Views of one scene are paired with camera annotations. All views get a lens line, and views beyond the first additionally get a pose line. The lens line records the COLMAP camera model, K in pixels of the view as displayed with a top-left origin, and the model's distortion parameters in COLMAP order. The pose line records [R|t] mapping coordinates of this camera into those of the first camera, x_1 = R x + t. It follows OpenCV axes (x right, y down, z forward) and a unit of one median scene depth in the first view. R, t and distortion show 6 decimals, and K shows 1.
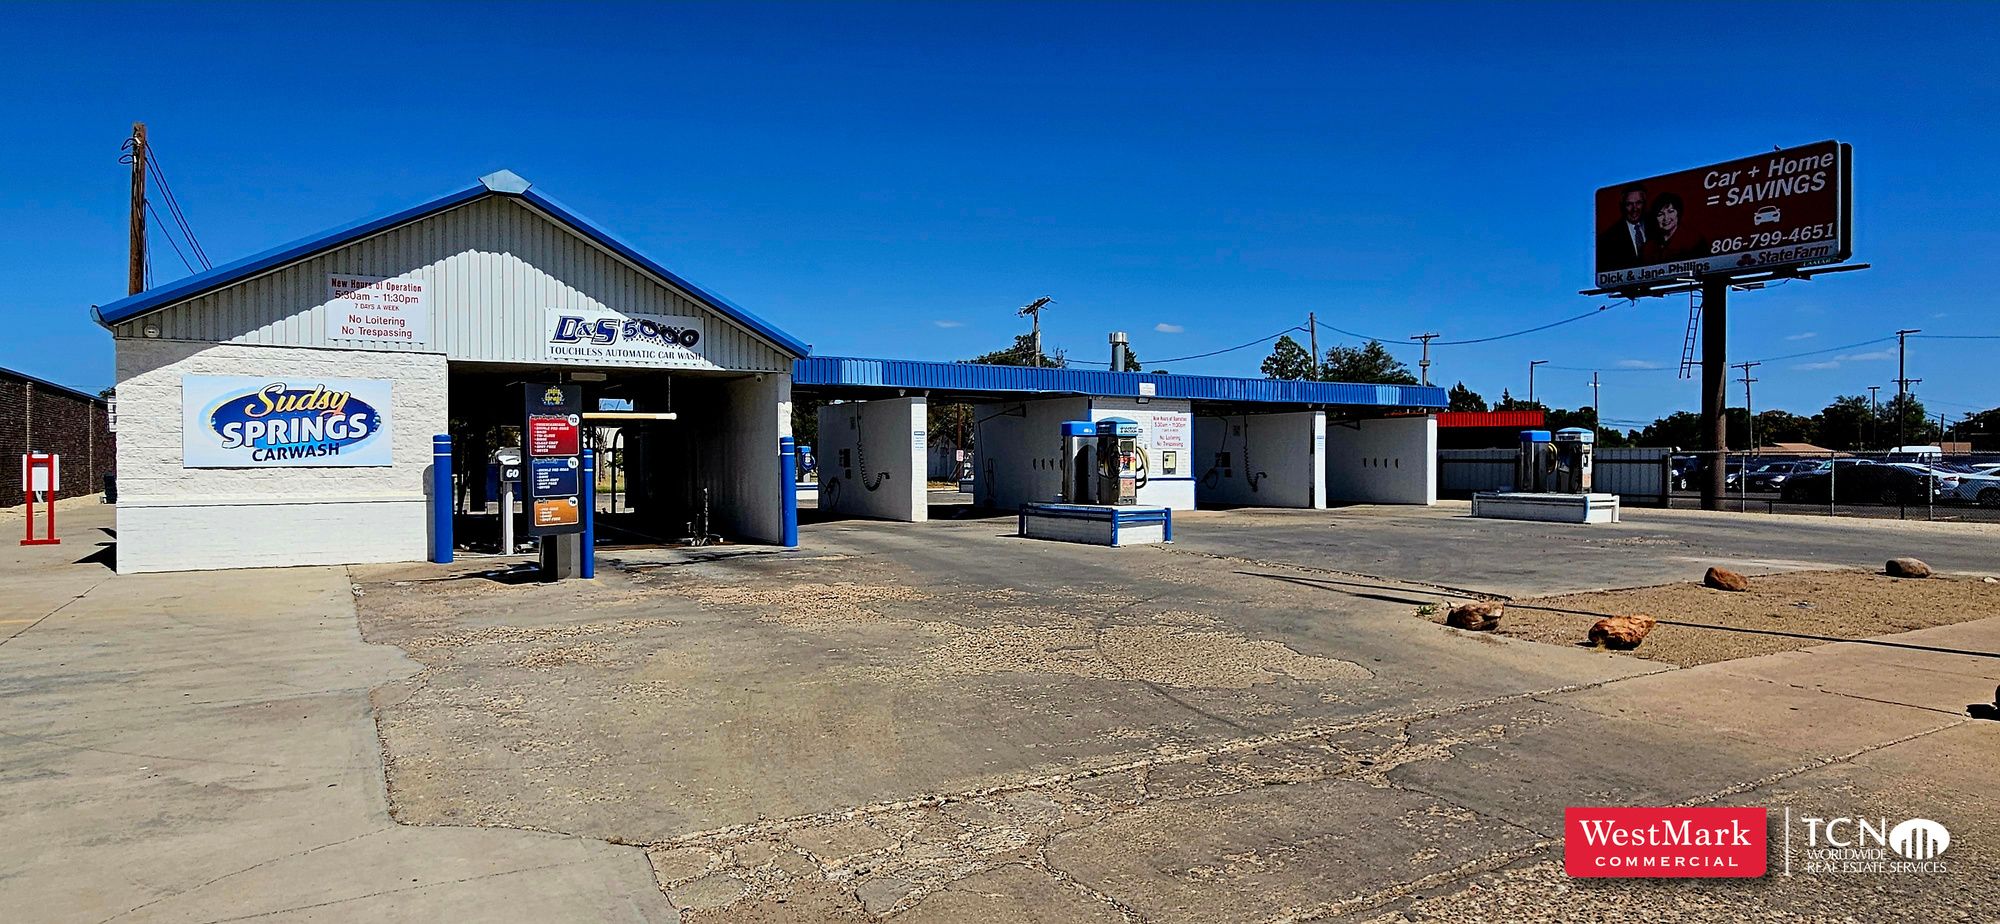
lens RADIAL K [[1124.5, 0, 1003.0], [0, 1124.5, 470.9], [0, 0, 1]] dist [-0.002249, -0.000492]
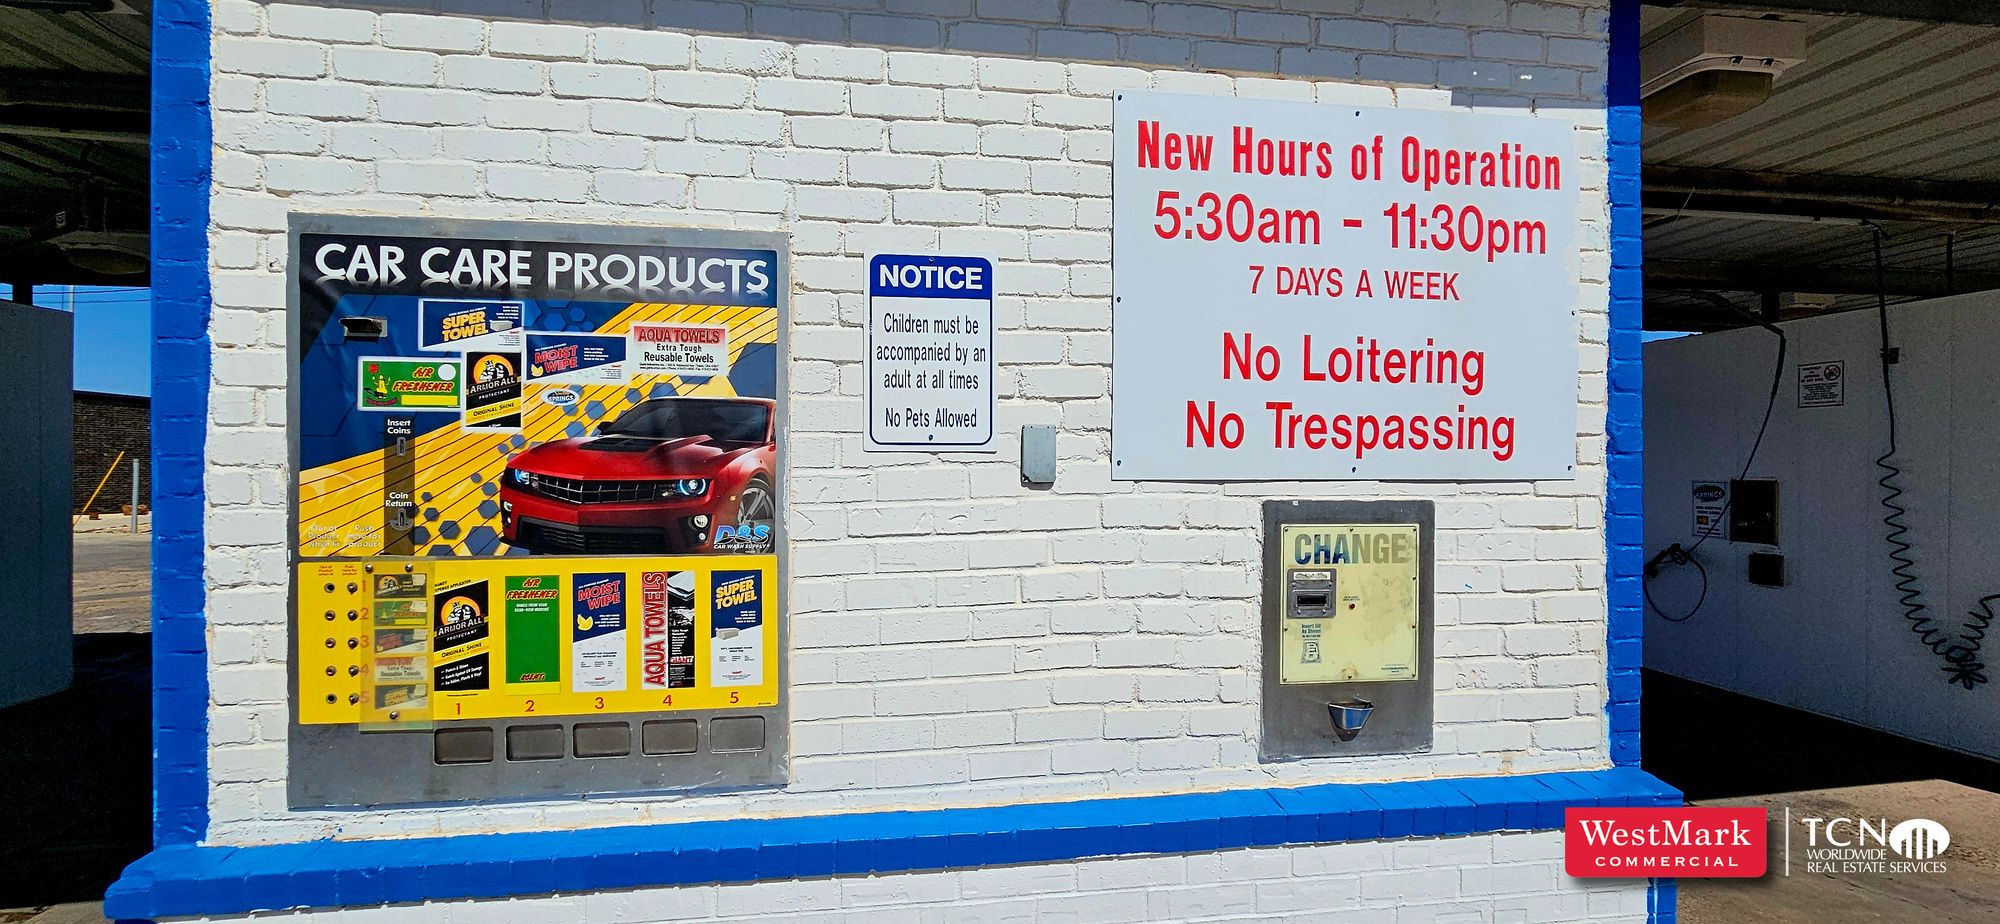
lens RADIAL K [[916.6, 0, 1000.0], [0, 916.6, 462.0], [0, 0, 1]] dist [0.000394, -0.000070]
pose [[0.926504, 0.001442, -0.376282, 0.245946], [-0.007054, 0.999883, -0.013538, -0.032693], [0.376219, 0.015197, 0.926406, 1.509256]]
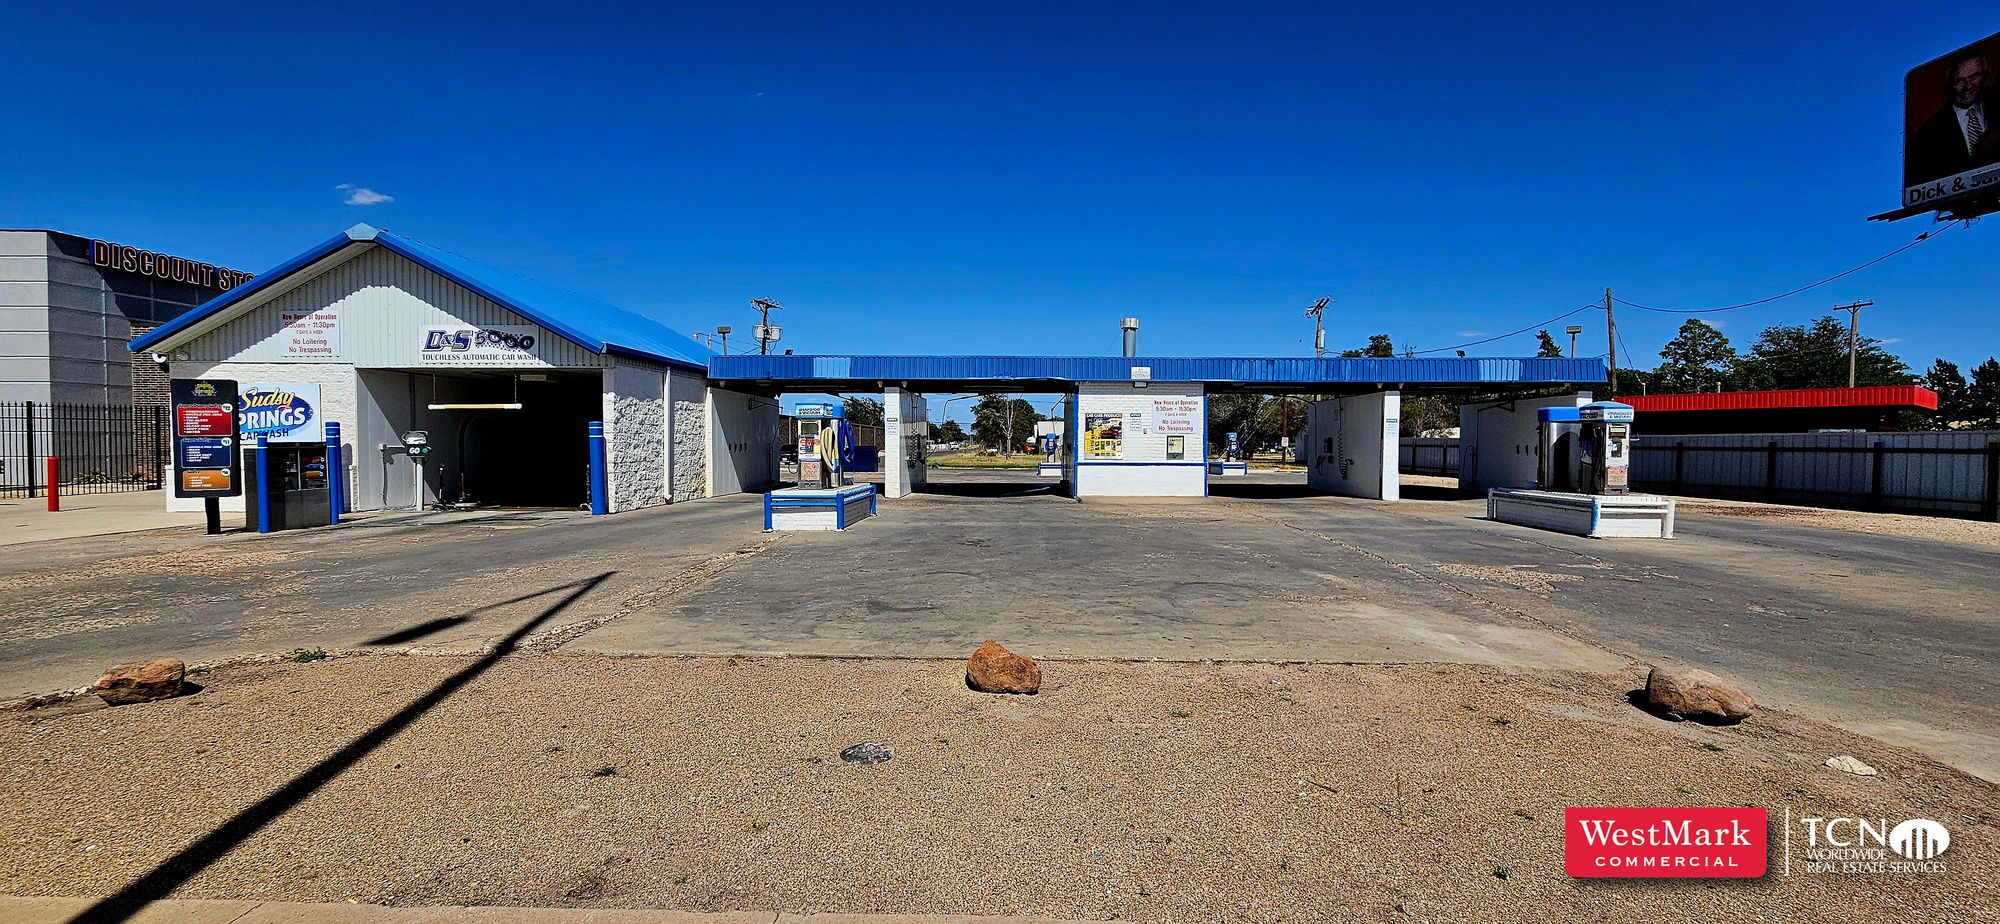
lens RADIAL K [[818.5, 0, 1012.1], [0, 818.5, 465.8], [0, 0, 1]] dist [-0.001479, -0.000383]
pose [[0.850577, 0.018587, -0.525522, 0.661056], [-0.010527, 0.999777, 0.018322, -0.004775], [0.525745, -0.010052, 0.850583, 0.522546]]
